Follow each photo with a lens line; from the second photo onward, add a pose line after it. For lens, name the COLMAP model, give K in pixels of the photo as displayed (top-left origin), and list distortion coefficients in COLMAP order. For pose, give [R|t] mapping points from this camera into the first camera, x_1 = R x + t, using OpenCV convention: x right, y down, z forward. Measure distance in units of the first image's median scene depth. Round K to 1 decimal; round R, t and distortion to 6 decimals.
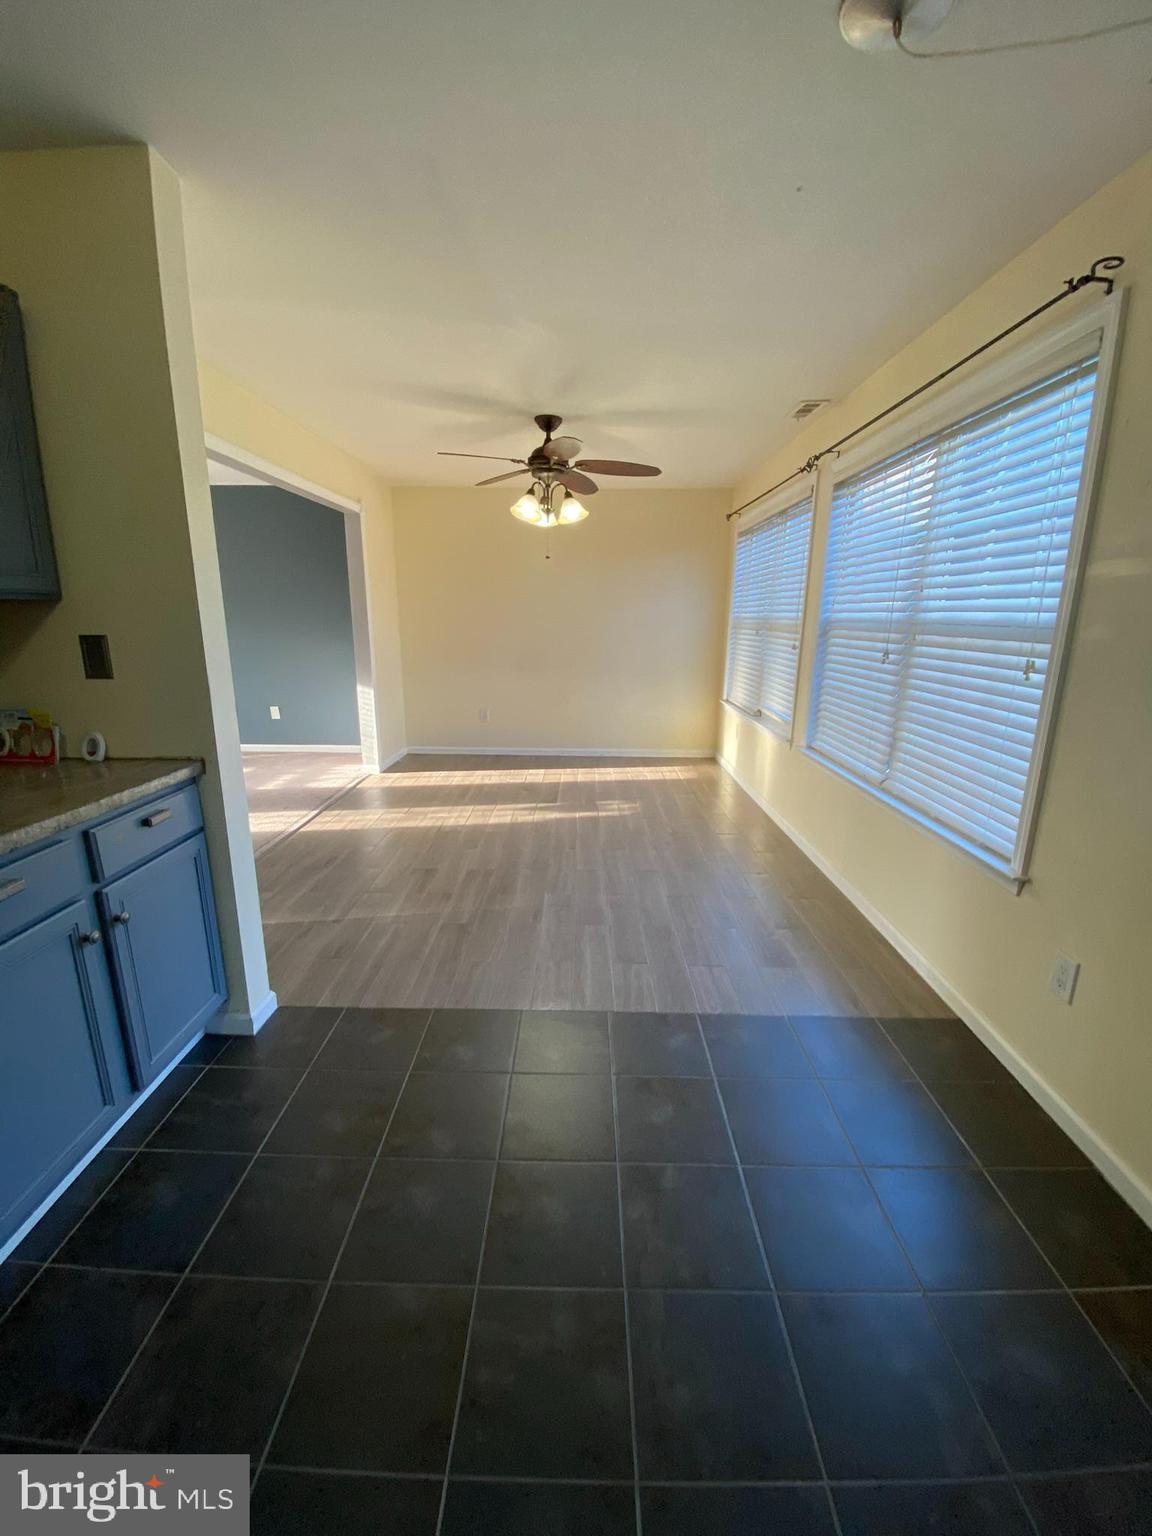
lens RADIAL K [[614.2, 0, 580.8], [0, 614.2, 764.0], [0, 0, 1]] dist [0.023202, -0.000244]
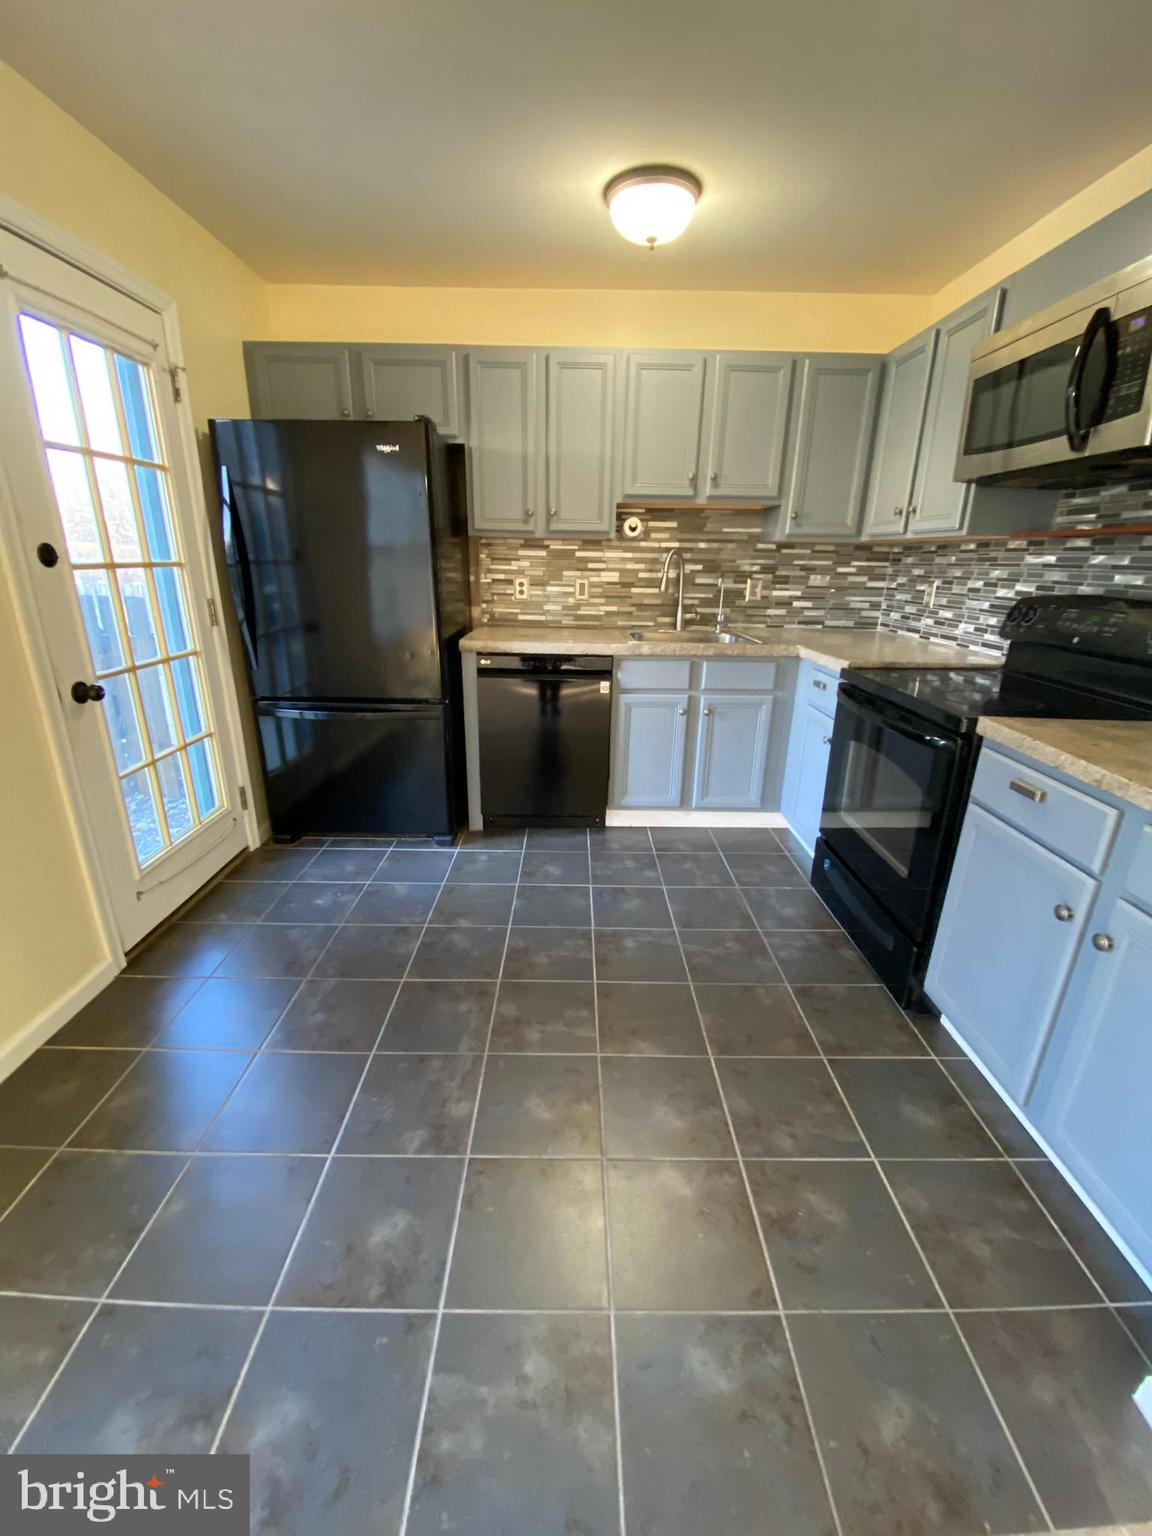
lens RADIAL K [[614.2, 0, 580.8], [0, 614.2, 764.0], [0, 0, 1]] dist [0.023202, -0.000244]
pose [[-0.999414, -0.023746, -0.024633, -0.029710], [-0.033256, 0.843412, 0.536237, -0.138515], [0.008043, 0.536742, -0.843708, 0.650067]]
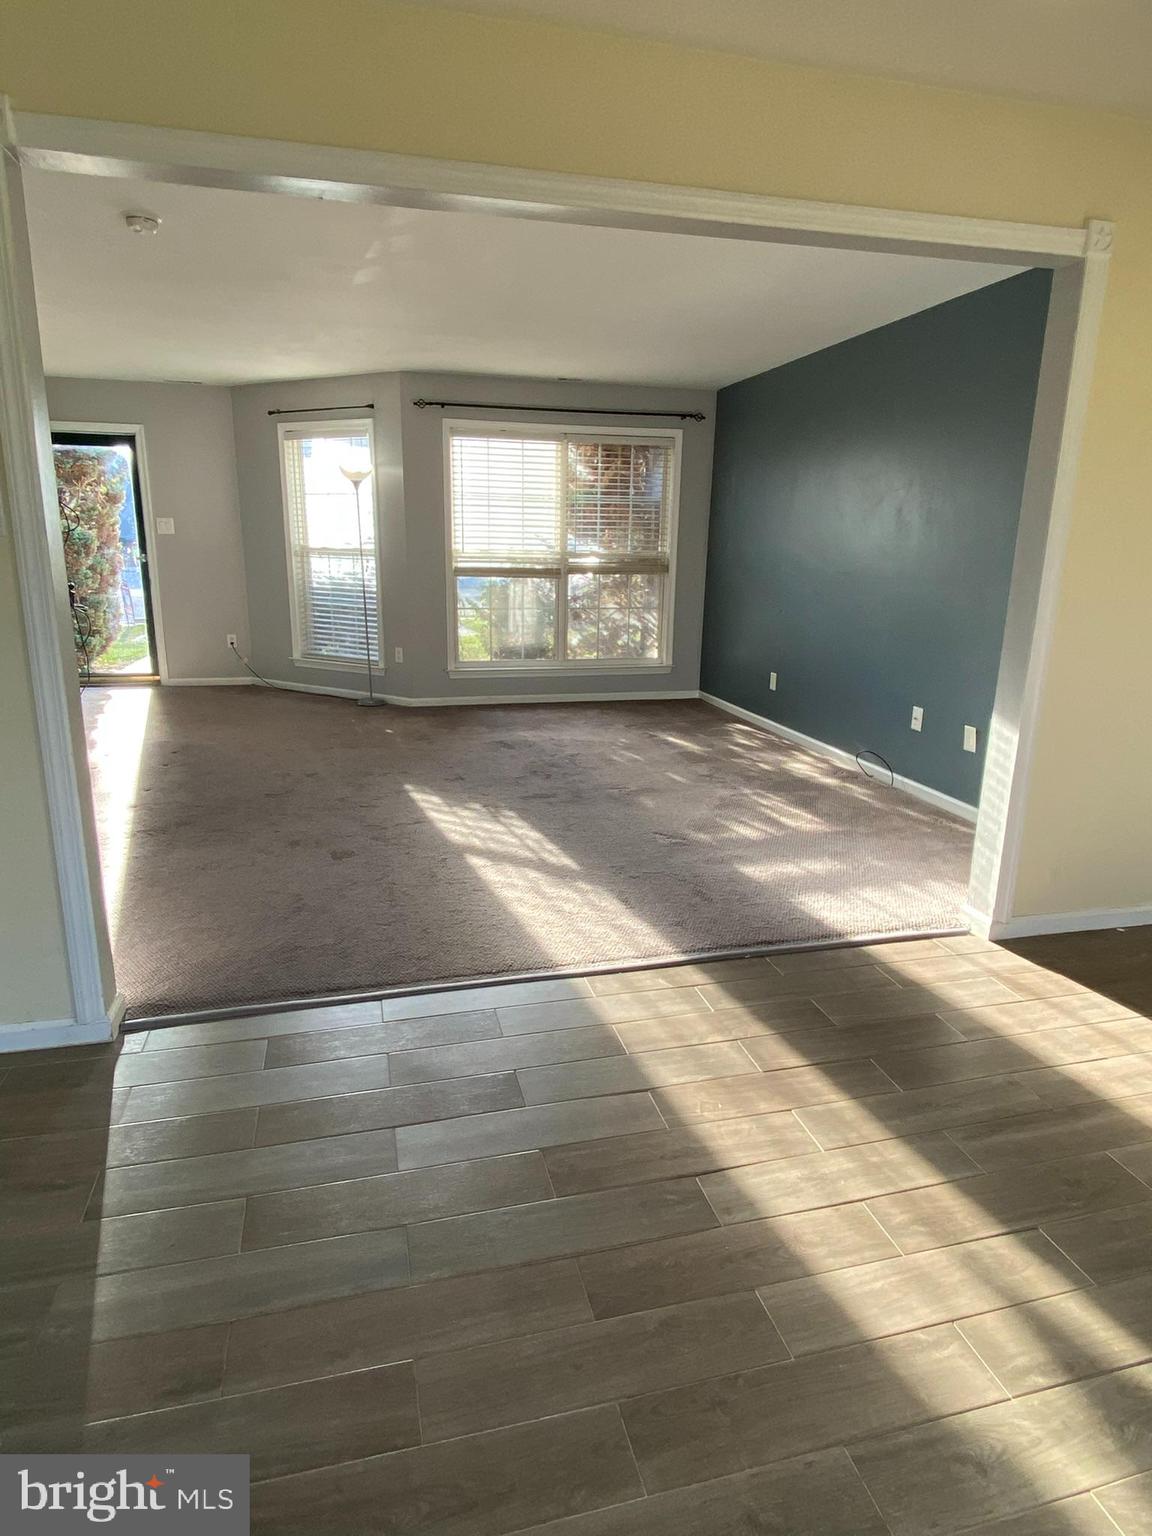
lens RADIAL K [[878.1, 0, 575.3], [0, 878.1, 756.0], [0, 0, 1]] dist [0.099653, -0.111351]
pose [[0.257821, 0.228922, -0.938682, 0.171212], [-0.242517, 0.955757, 0.166476, -0.194382], [0.935261, 0.184725, 0.301931, 0.847185]]
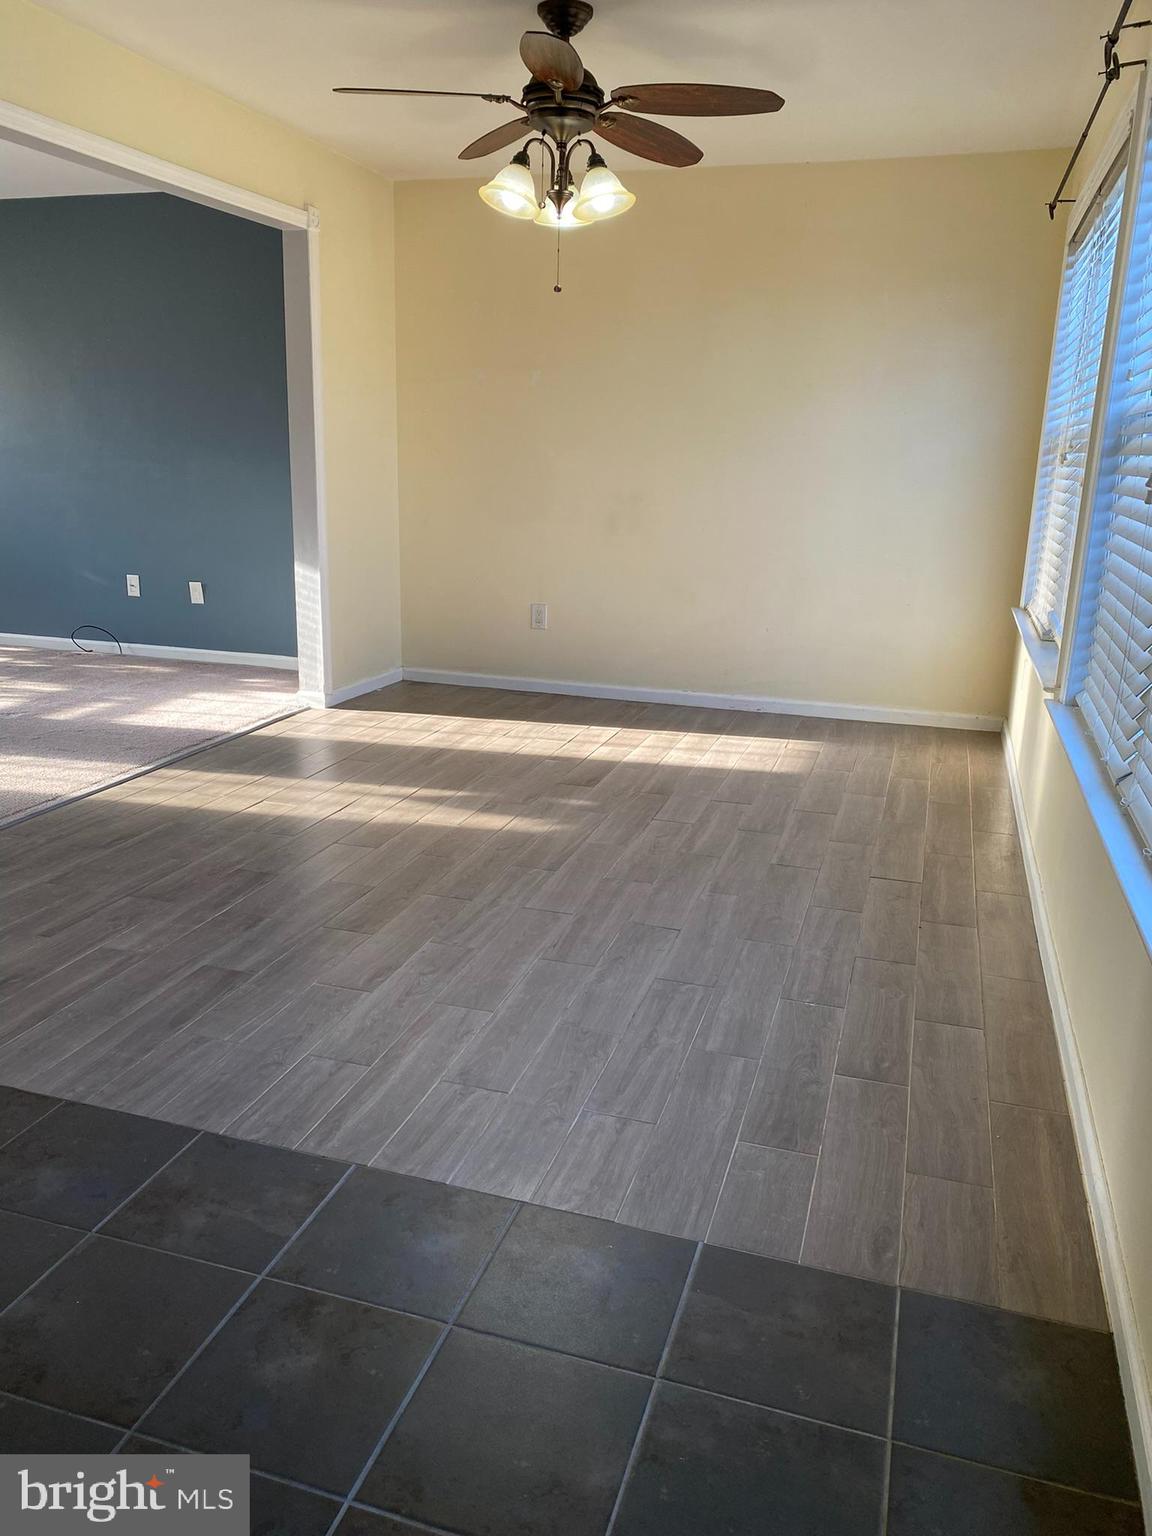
lens RADIAL K [[1163.8, 0, 576.0], [0, 1163.8, 768.0], [0, 0, 1]] dist [0.020054, 0.002832]
pose [[0.956246, 0.088161, -0.278966, 0.279936], [-0.081722, 0.996053, 0.034649, 0.020098], [0.280920, -0.010336, 0.959676, 0.088327]]
